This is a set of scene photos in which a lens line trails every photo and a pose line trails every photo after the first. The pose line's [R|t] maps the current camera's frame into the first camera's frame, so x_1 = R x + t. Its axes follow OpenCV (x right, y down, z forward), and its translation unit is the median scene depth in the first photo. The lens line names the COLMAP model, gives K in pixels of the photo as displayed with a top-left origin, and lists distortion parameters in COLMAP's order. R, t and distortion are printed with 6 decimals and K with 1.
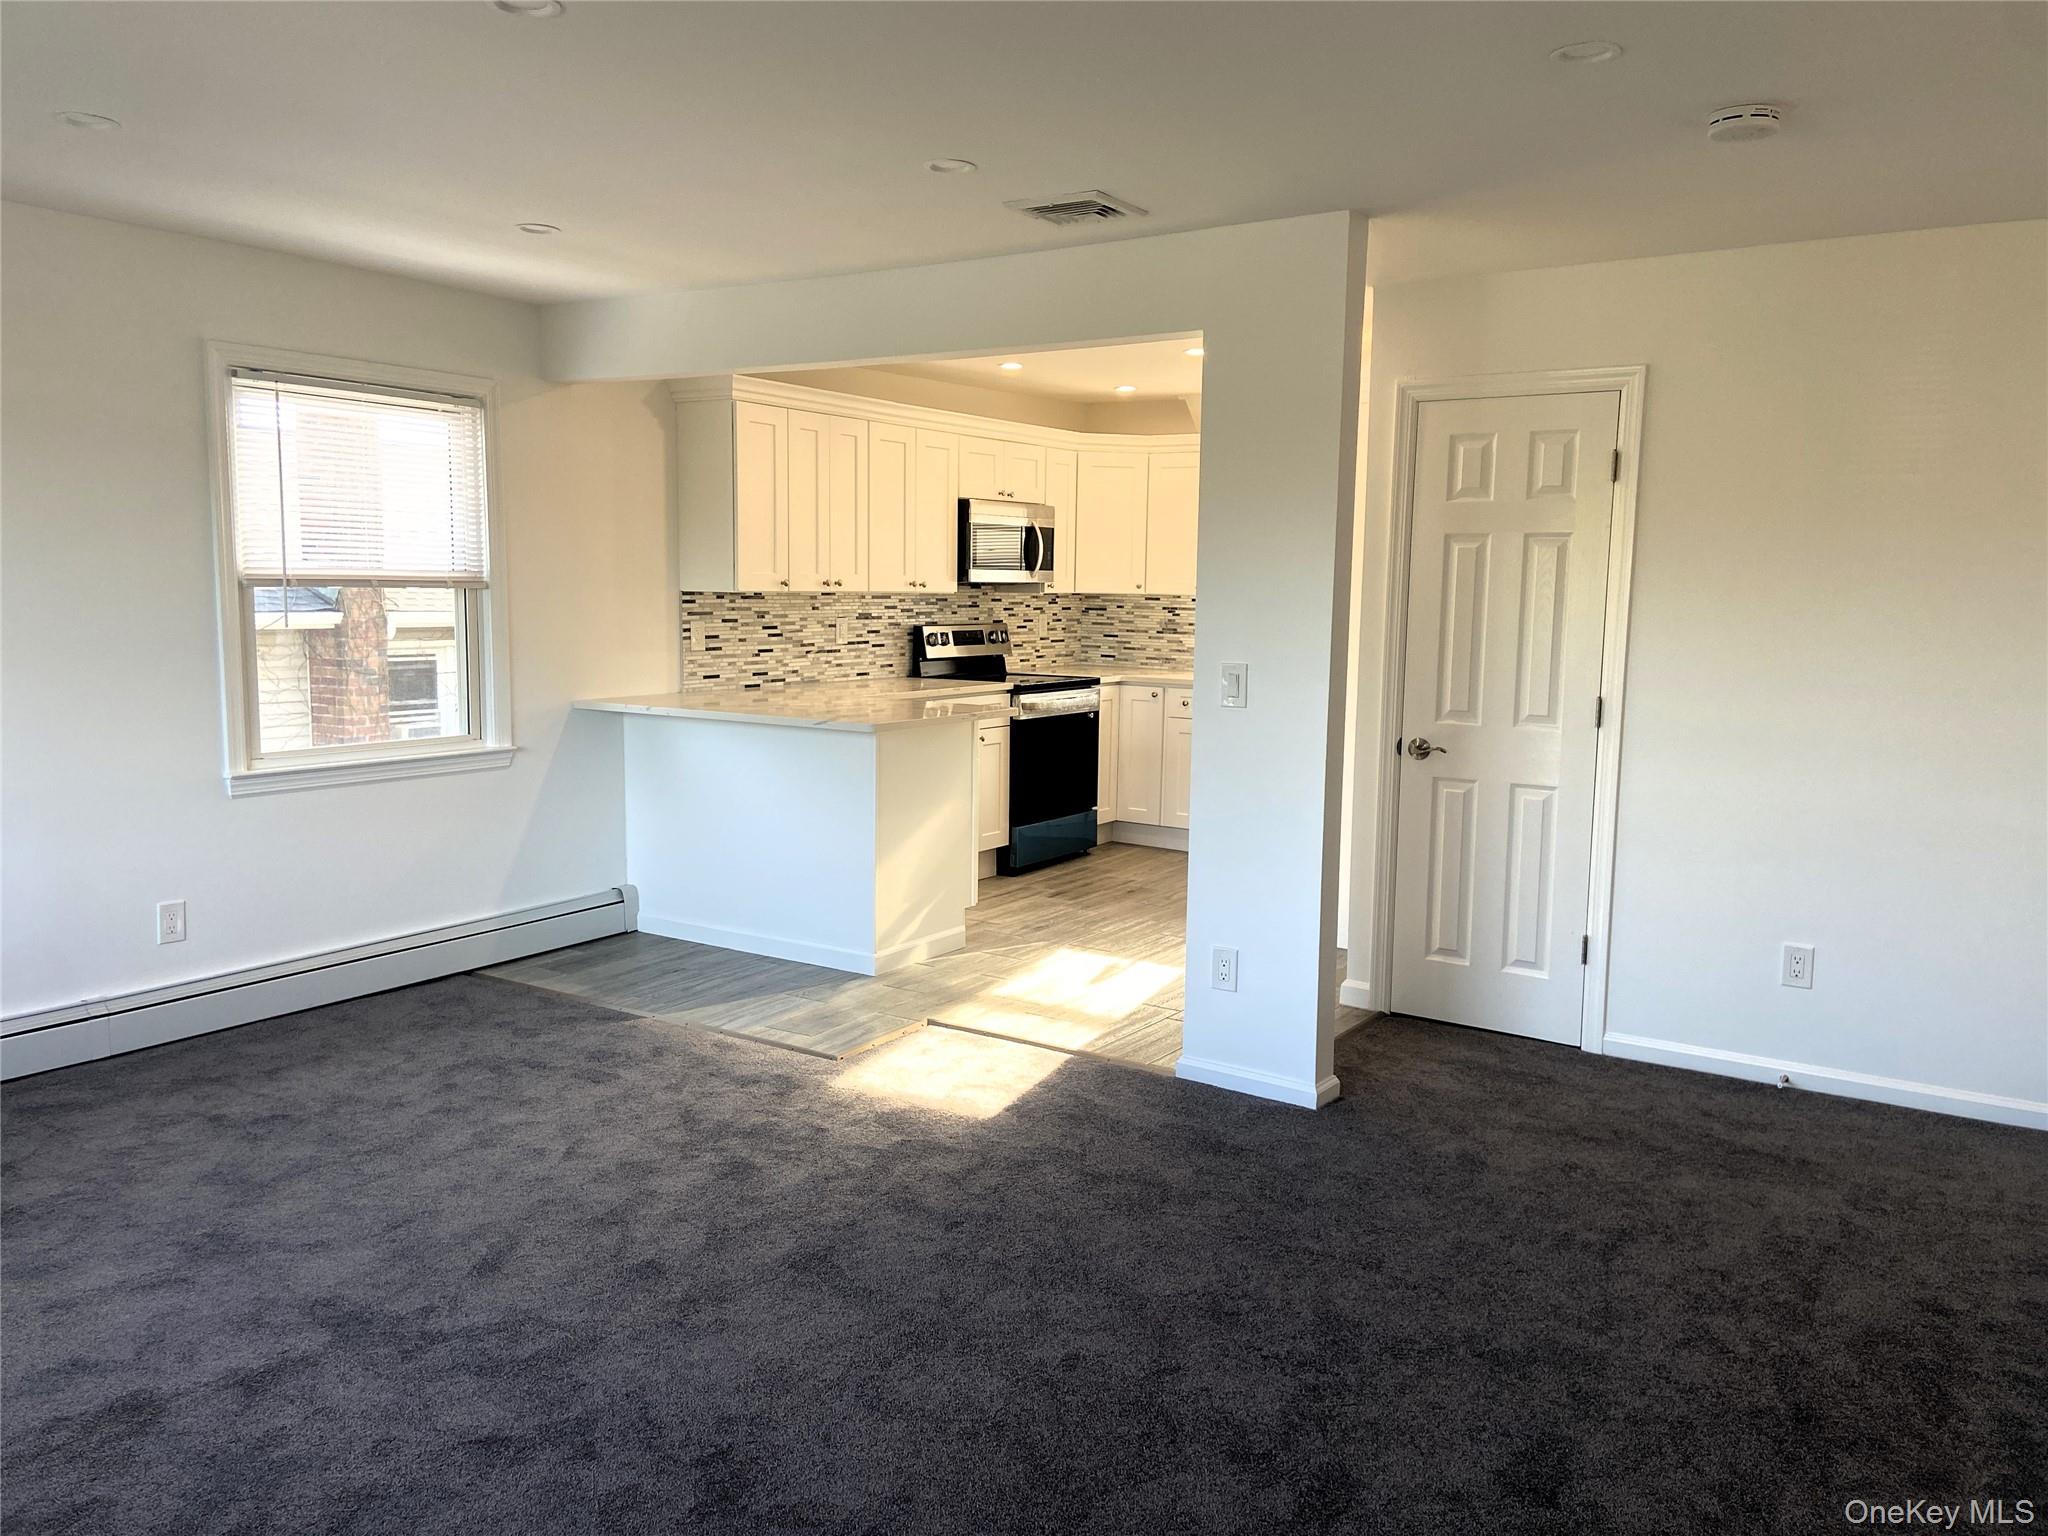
lens RADIAL K [[1536.2, 0, 1028.8], [0, 1536.2, 749.7], [0, 0, 1]] dist [0.108636, -0.154357]
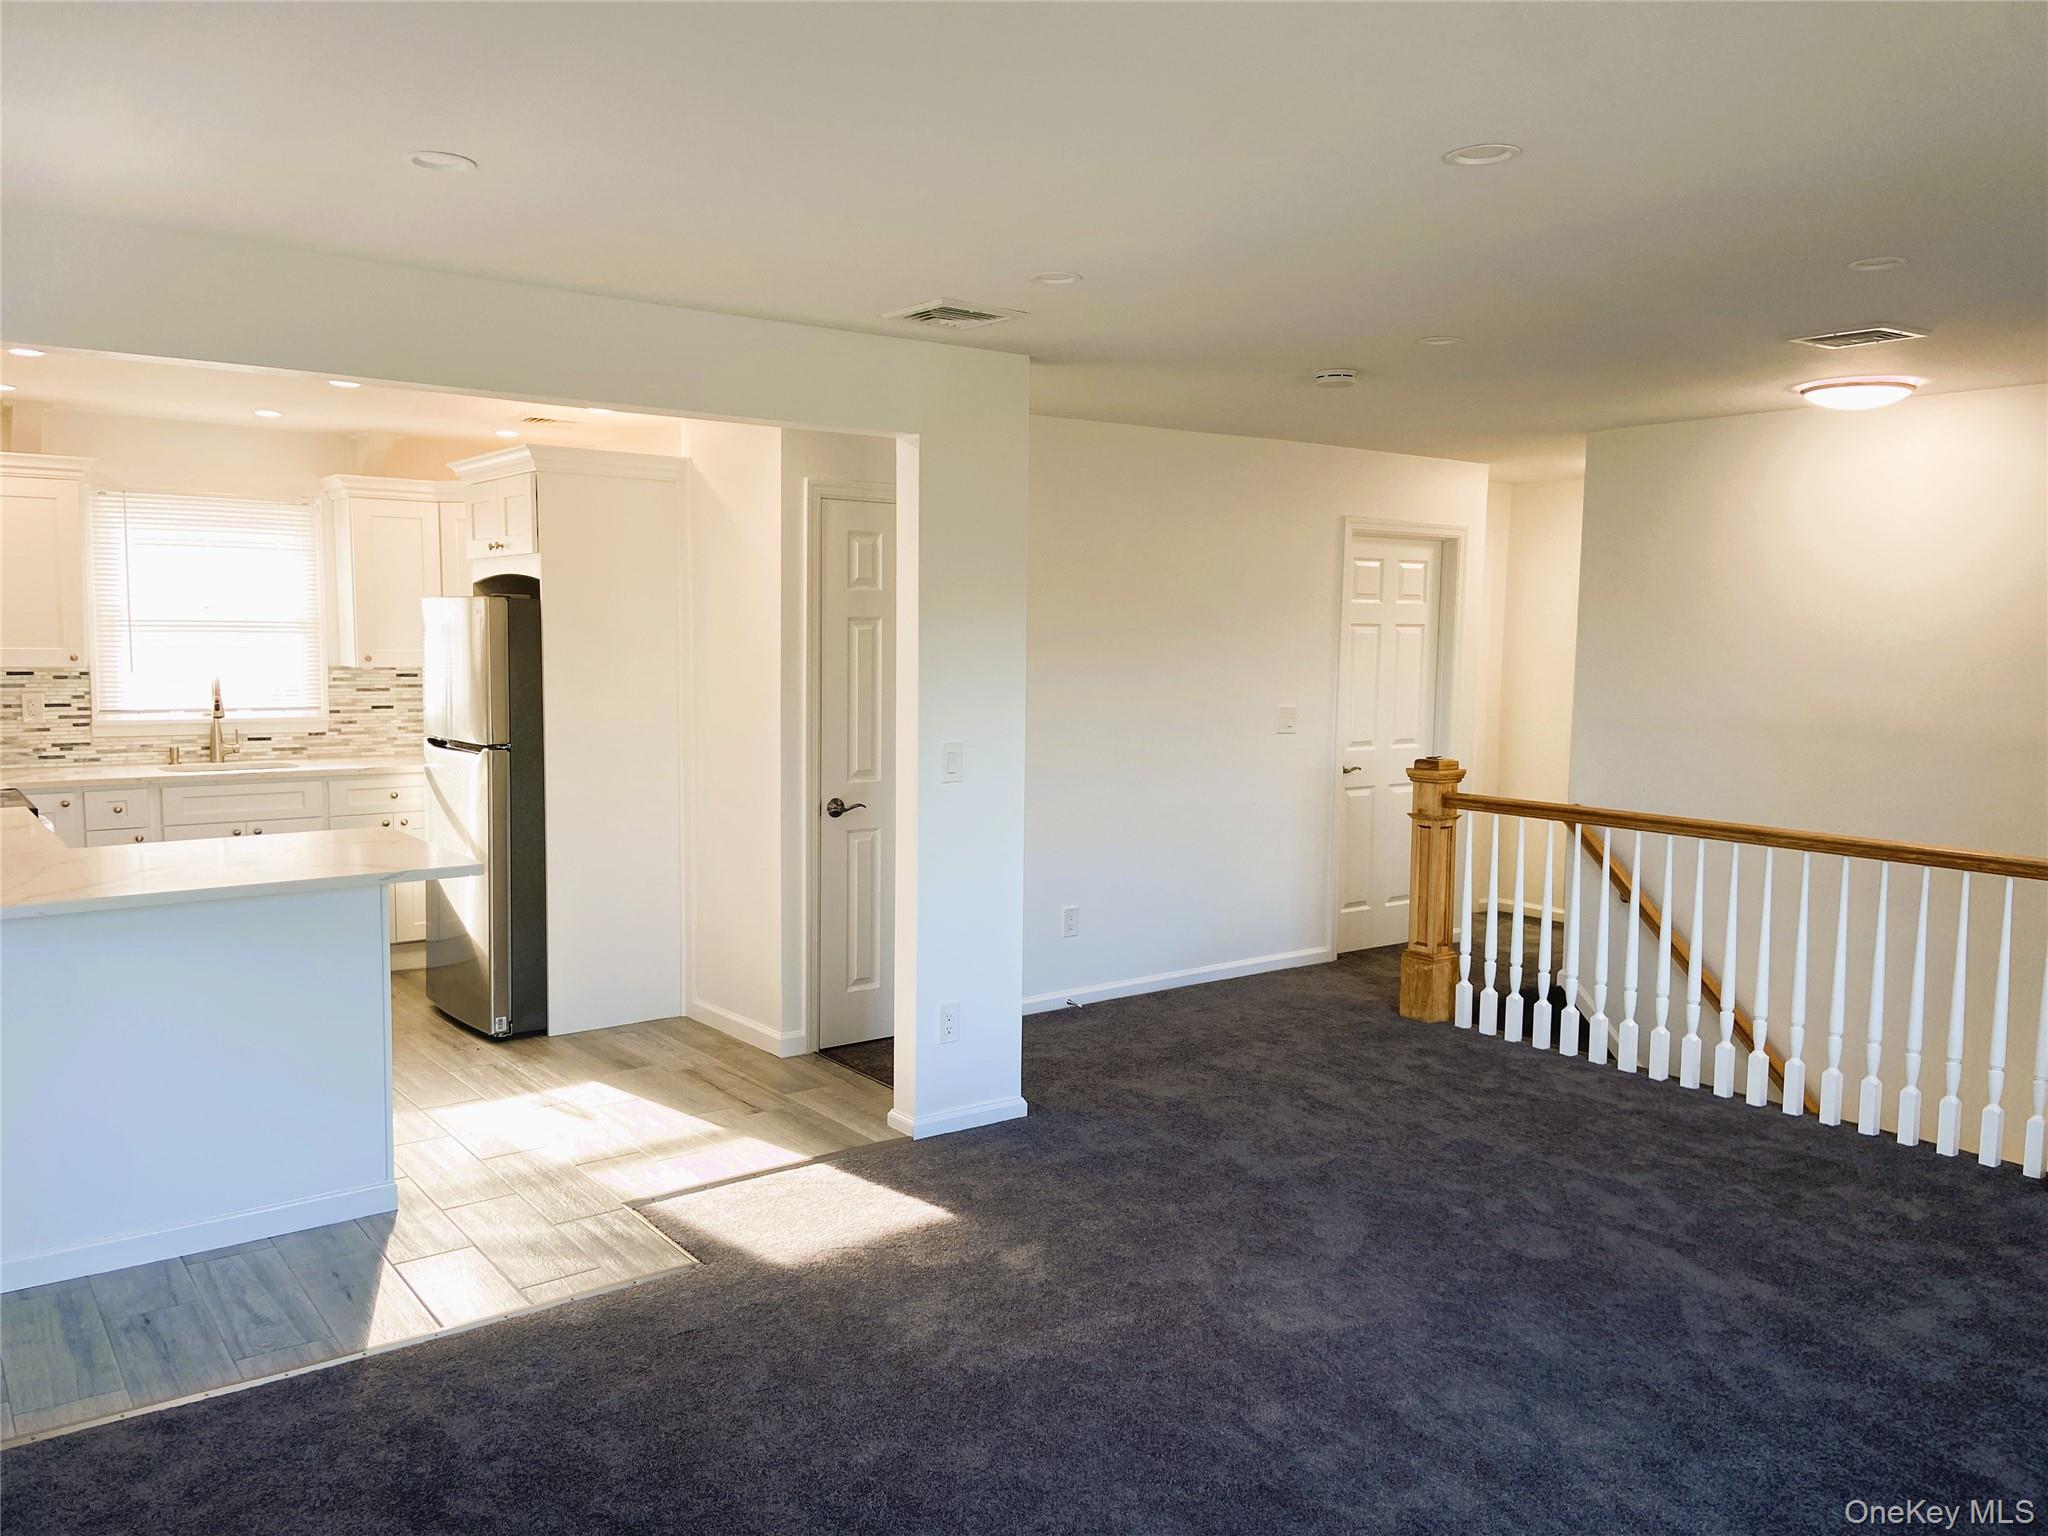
lens RADIAL K [[1533.7, 0, 991.9], [0, 1533.7, 771.9], [0, 0, 1]] dist [0.103332, -0.140952]
pose [[0.349392, -0.101994, 0.931409, -0.797361], [0.102522, 0.992251, 0.070199, -0.099893], [-0.931351, 0.070963, 0.357141, 0.532356]]
